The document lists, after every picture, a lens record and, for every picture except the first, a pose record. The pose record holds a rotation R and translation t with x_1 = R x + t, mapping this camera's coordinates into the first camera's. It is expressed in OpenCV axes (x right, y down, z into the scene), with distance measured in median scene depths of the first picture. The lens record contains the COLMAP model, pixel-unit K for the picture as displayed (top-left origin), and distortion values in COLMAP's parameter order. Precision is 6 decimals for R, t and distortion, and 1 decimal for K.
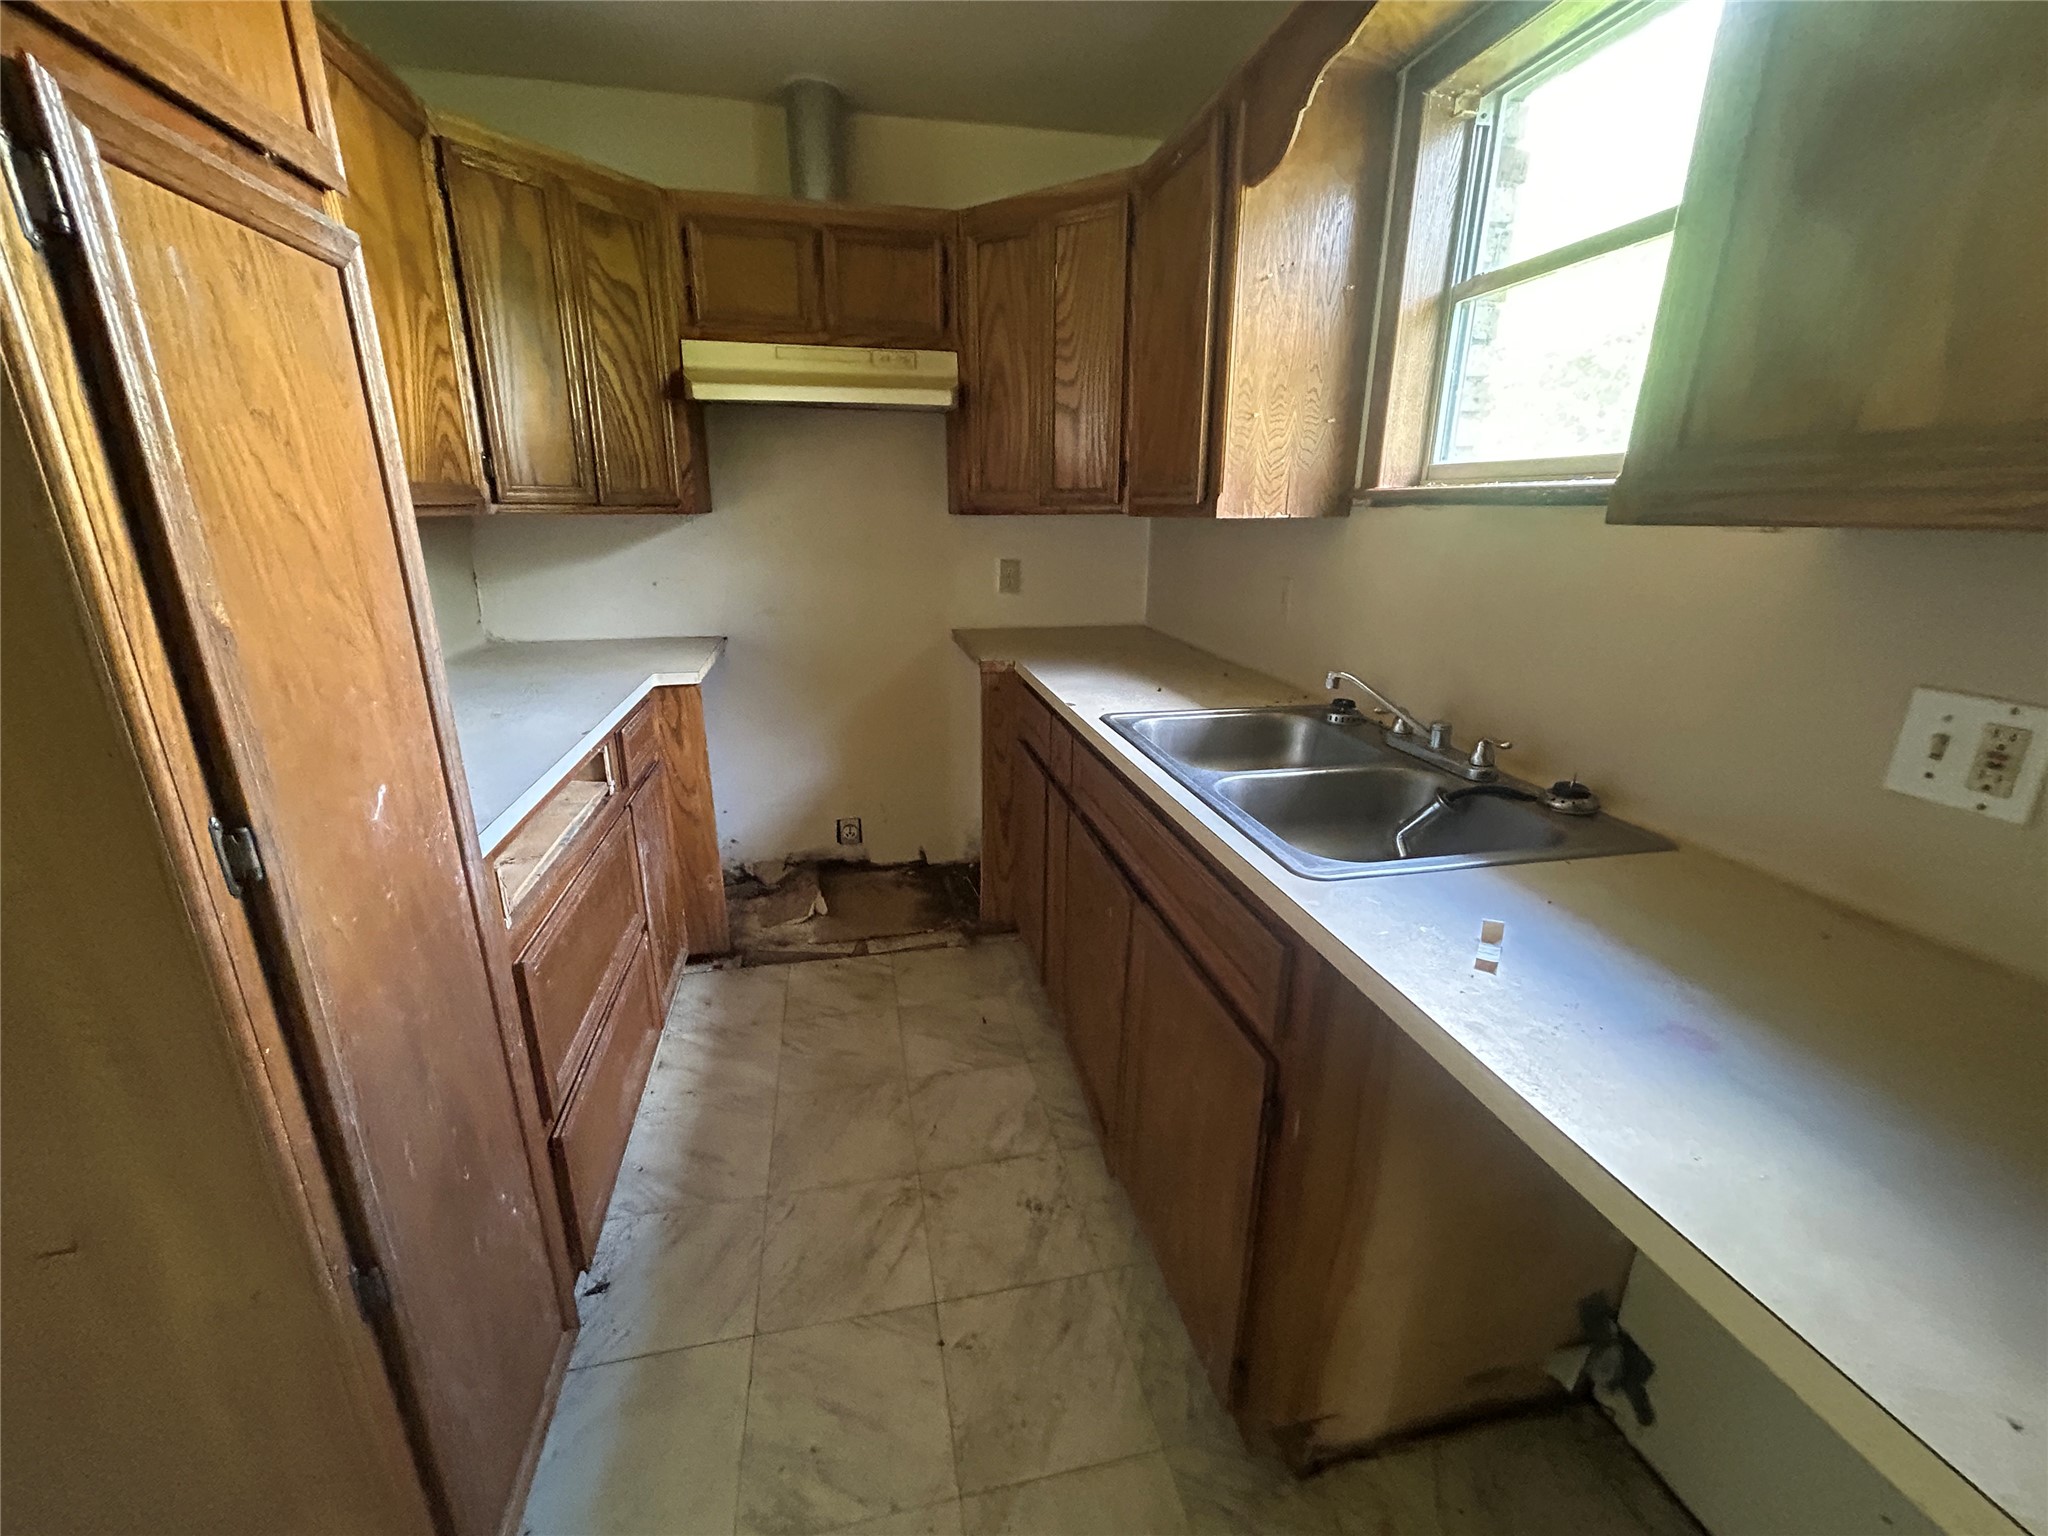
lens RADIAL K [[834.1, 0, 1024.7], [0, 834.1, 764.6], [0, 0, 1]] dist [-0.004185, -0.000359]
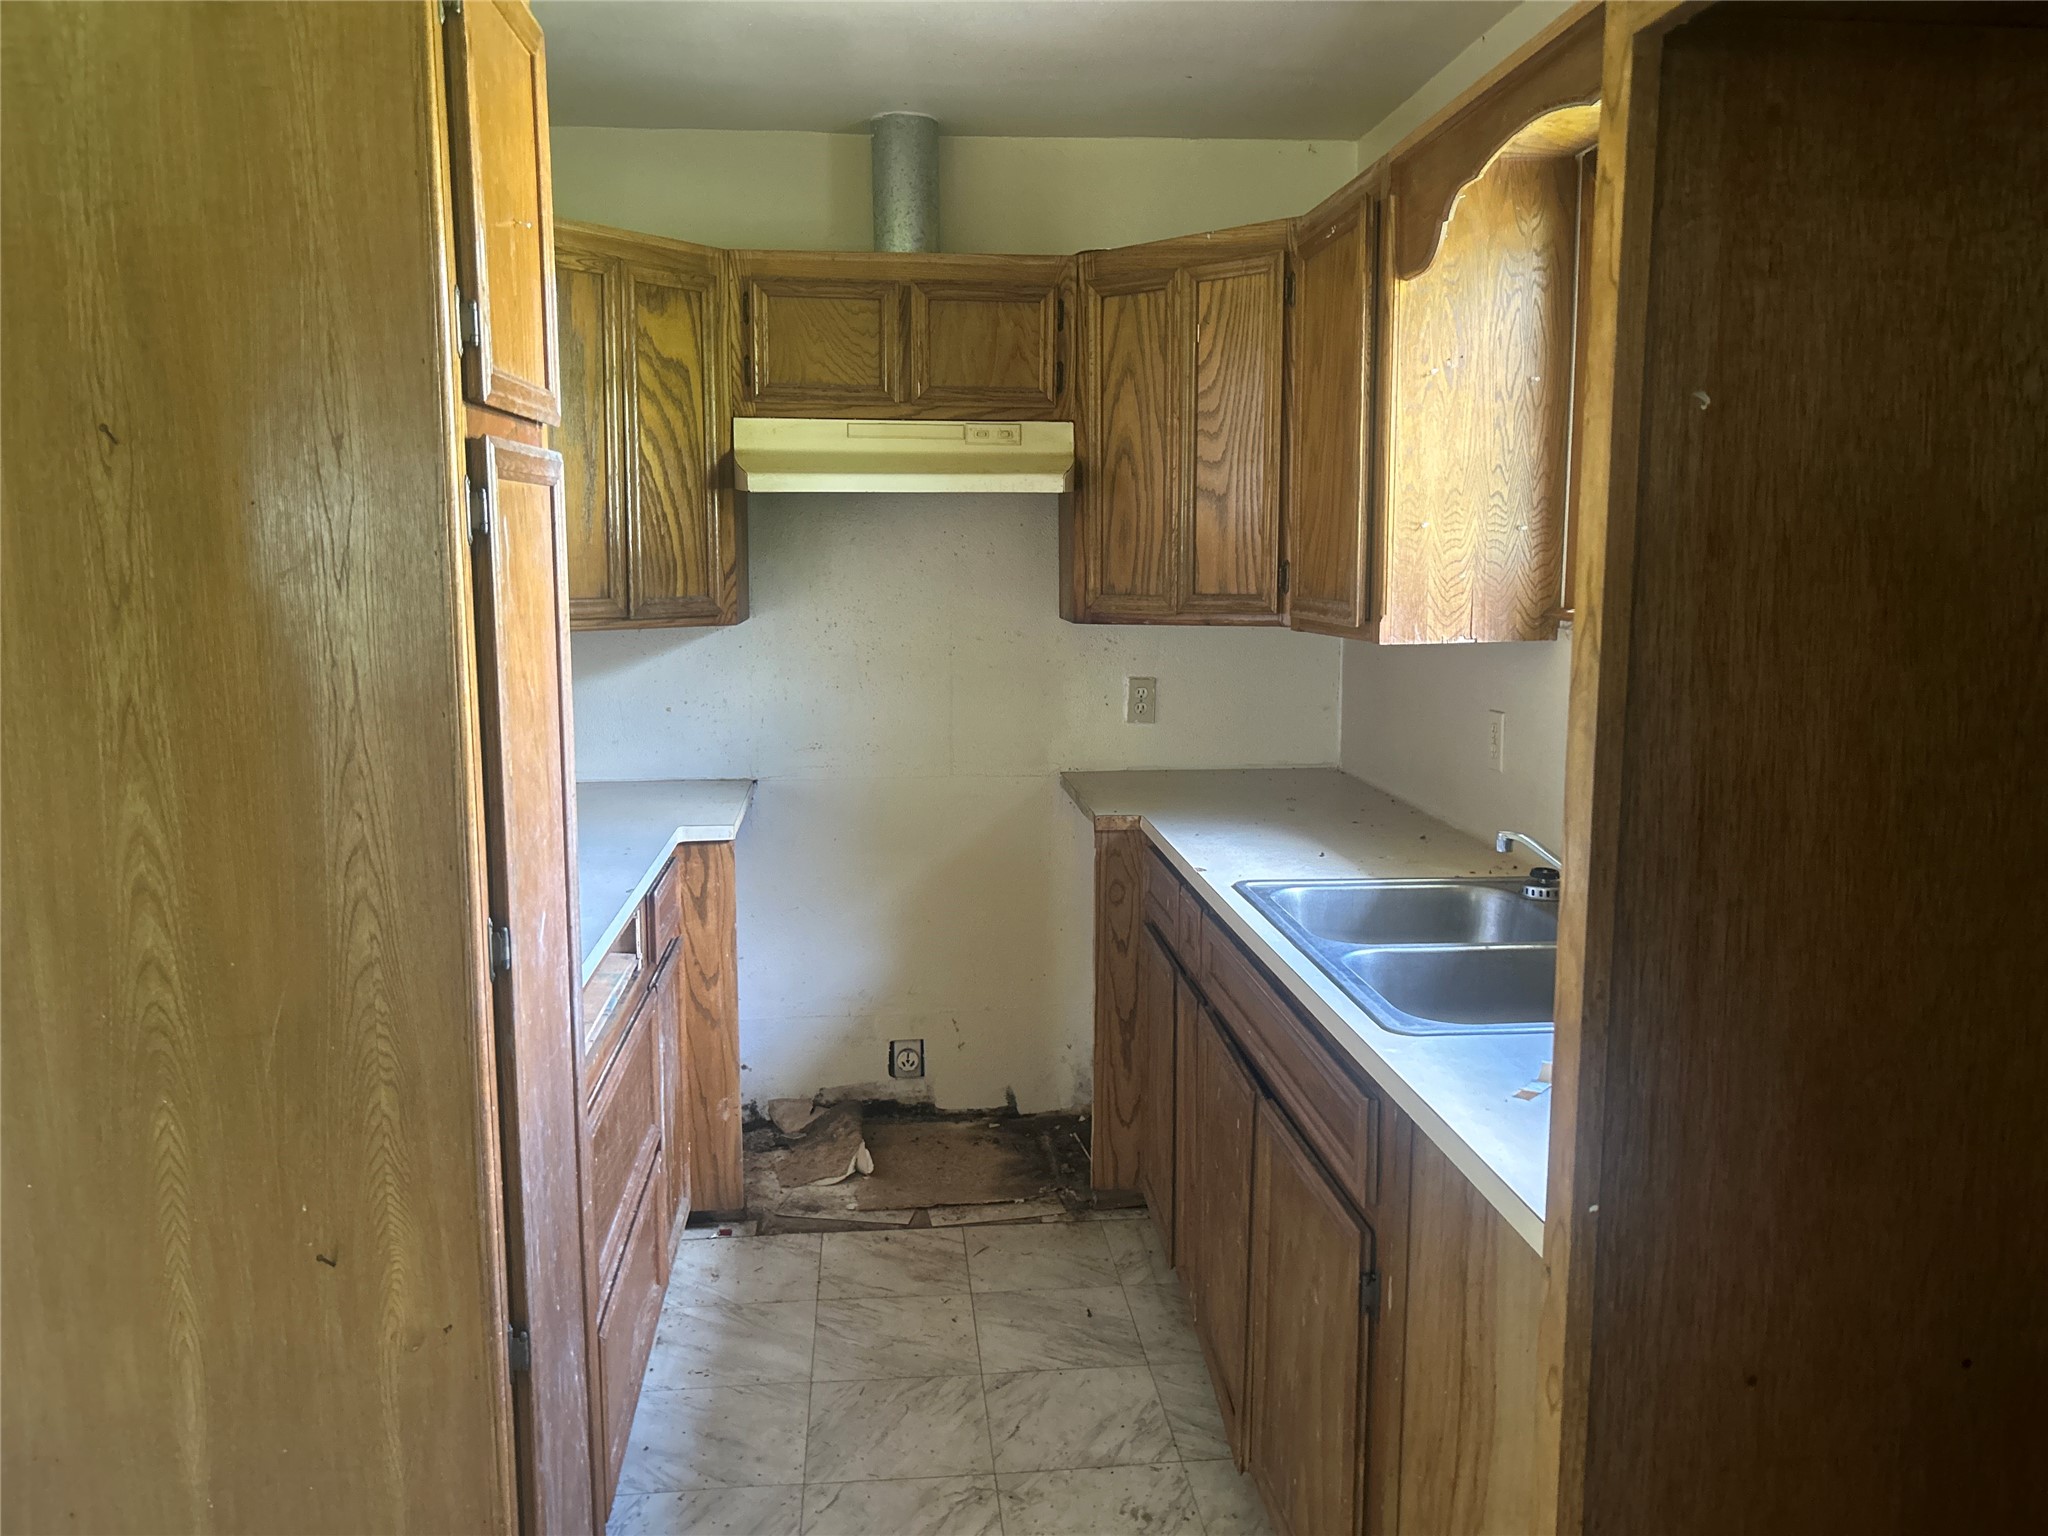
lens RADIAL K [[1527.4, 0, 1031.0], [0, 1527.4, 755.2], [0, 0, 1]] dist [0.027226, -0.022292]
pose [[0.993455, 0.007538, -0.113975, 0.052459], [-0.026324, 0.986069, -0.164240, 0.056368], [0.111149, 0.166165, 0.979814, -0.413719]]
